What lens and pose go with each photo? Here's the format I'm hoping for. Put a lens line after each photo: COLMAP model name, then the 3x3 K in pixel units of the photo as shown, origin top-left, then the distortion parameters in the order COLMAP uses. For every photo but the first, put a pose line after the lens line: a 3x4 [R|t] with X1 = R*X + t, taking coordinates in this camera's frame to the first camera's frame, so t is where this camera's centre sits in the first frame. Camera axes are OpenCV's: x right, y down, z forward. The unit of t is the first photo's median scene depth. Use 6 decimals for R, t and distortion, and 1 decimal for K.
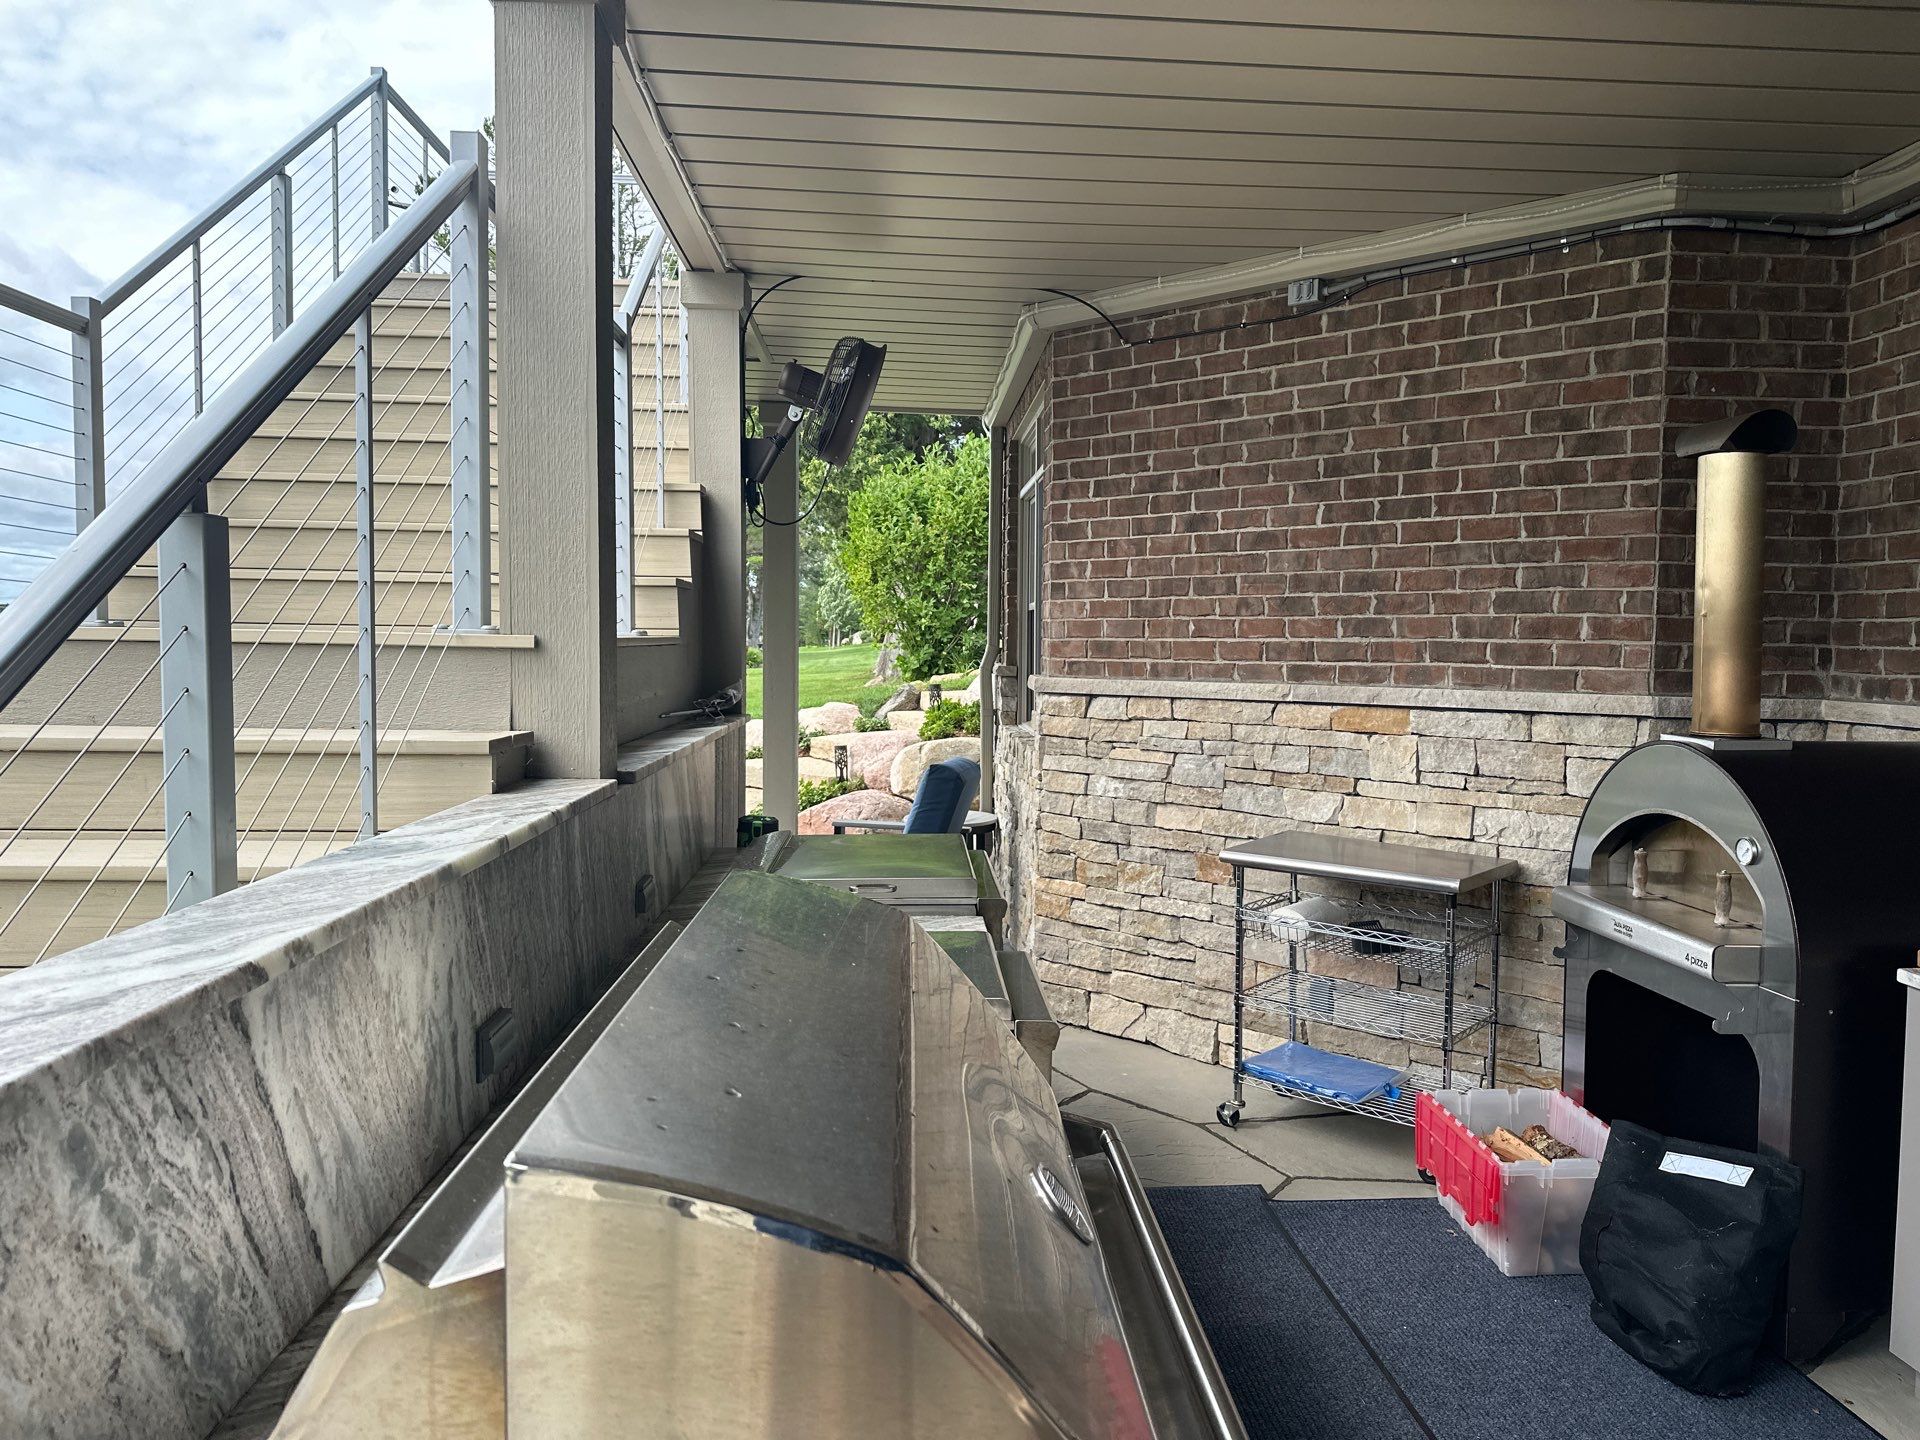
lens RADIAL K [[1295.3, 0, 950.1], [0, 1295.3, 717.5], [0, 0, 1]] dist [0.143599, -0.273030]
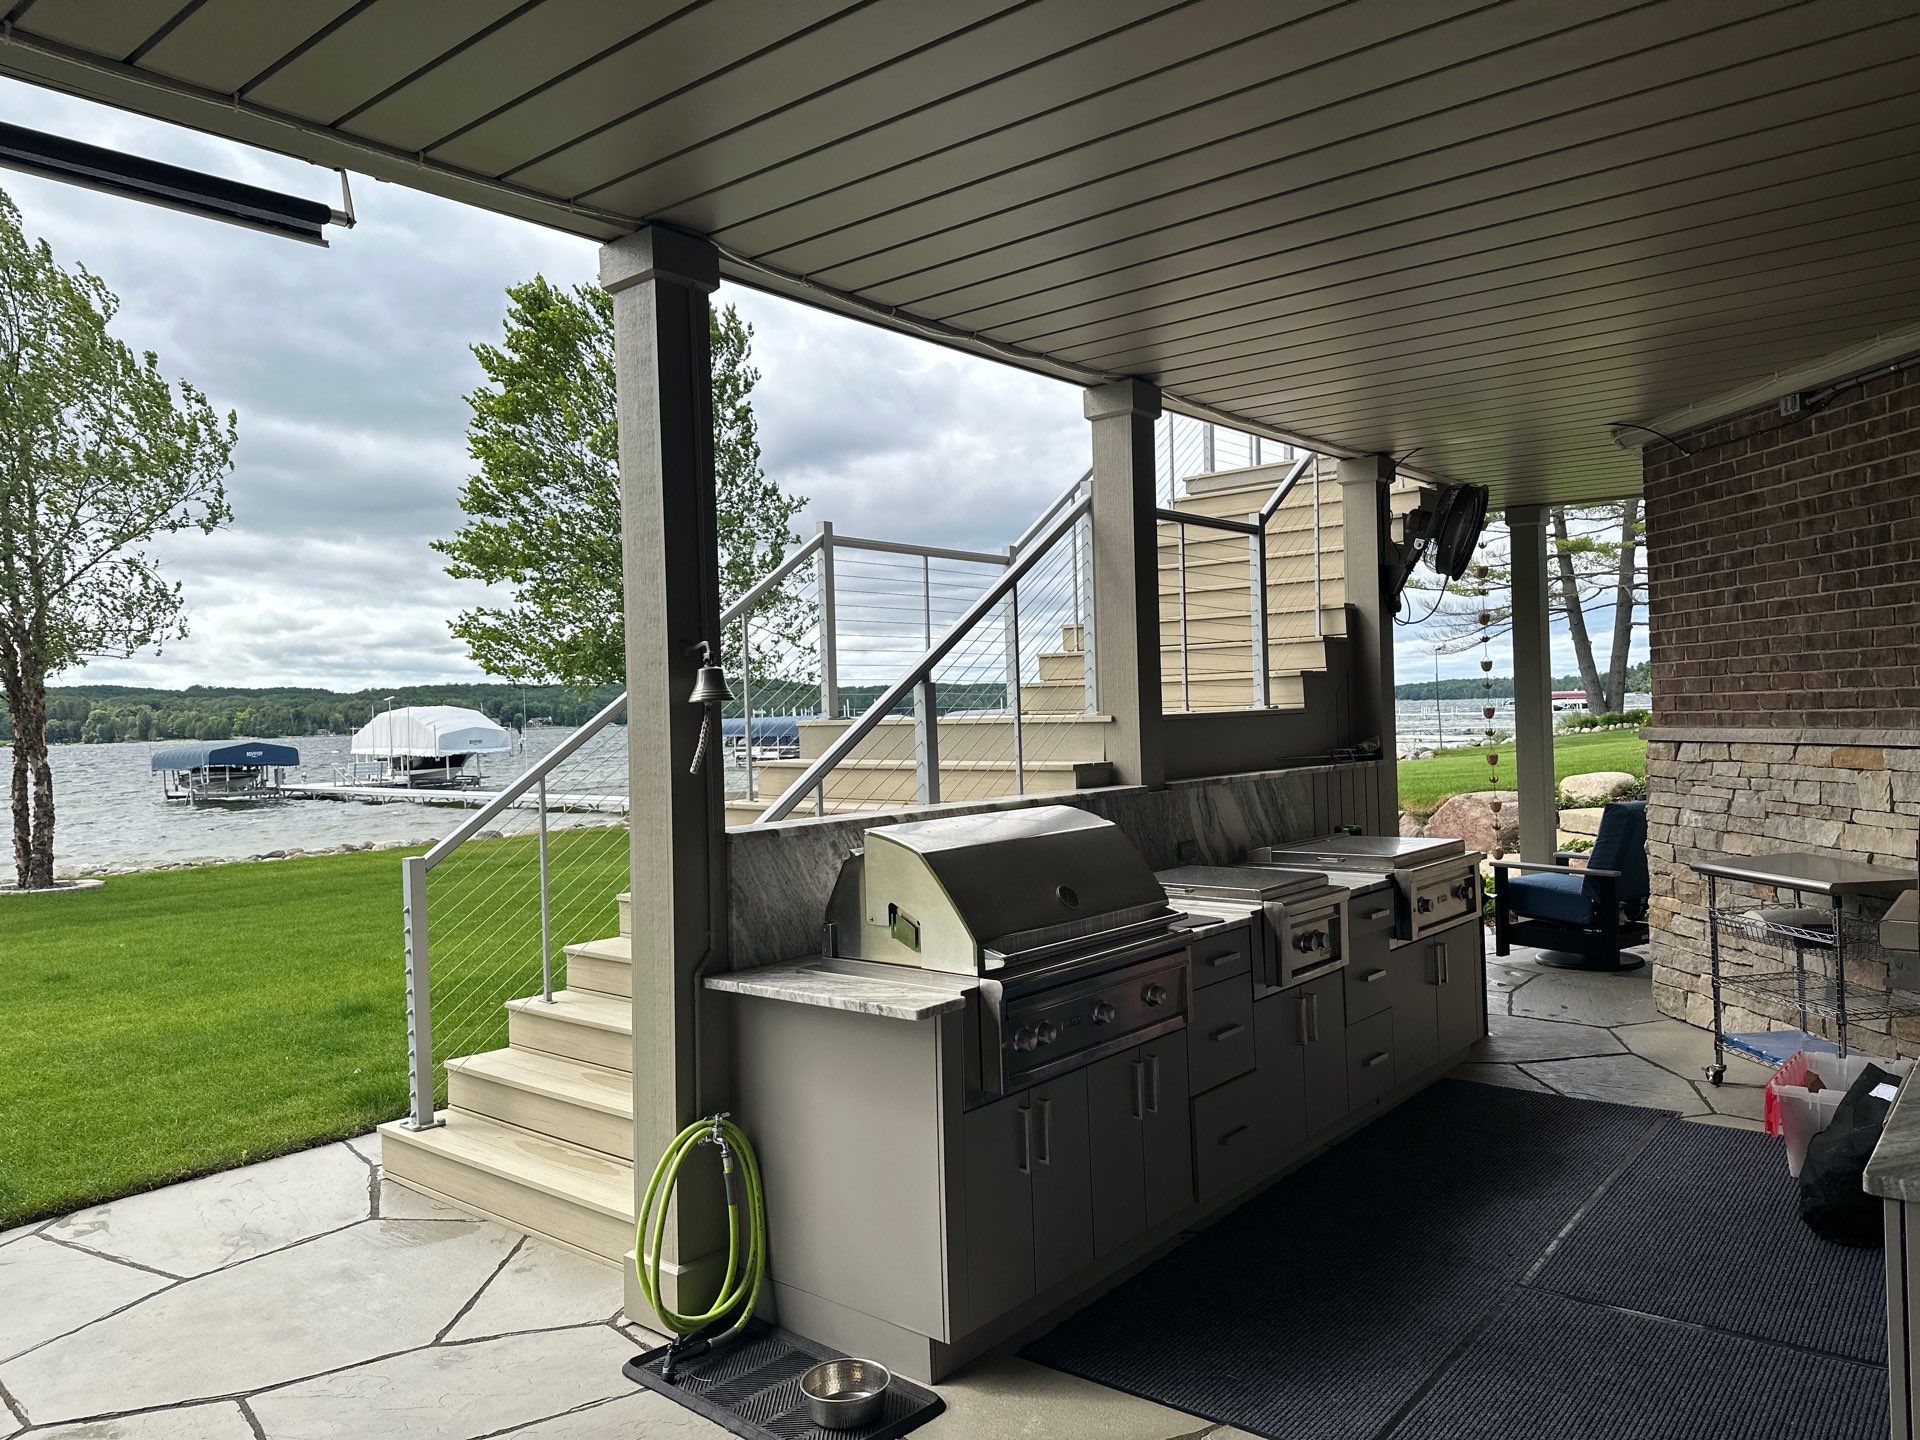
lens RADIAL K [[1336.0, 0, 960.0], [0, 1336.0, 720.0], [0, 0, 1]] dist [0.016763, -0.002169]
pose [[0.726146, -0.029276, -0.686916, 0.529091], [-0.002500, 0.998974, -0.045218, 0.022711], [0.687535, 0.034552, 0.725328, -0.390615]]
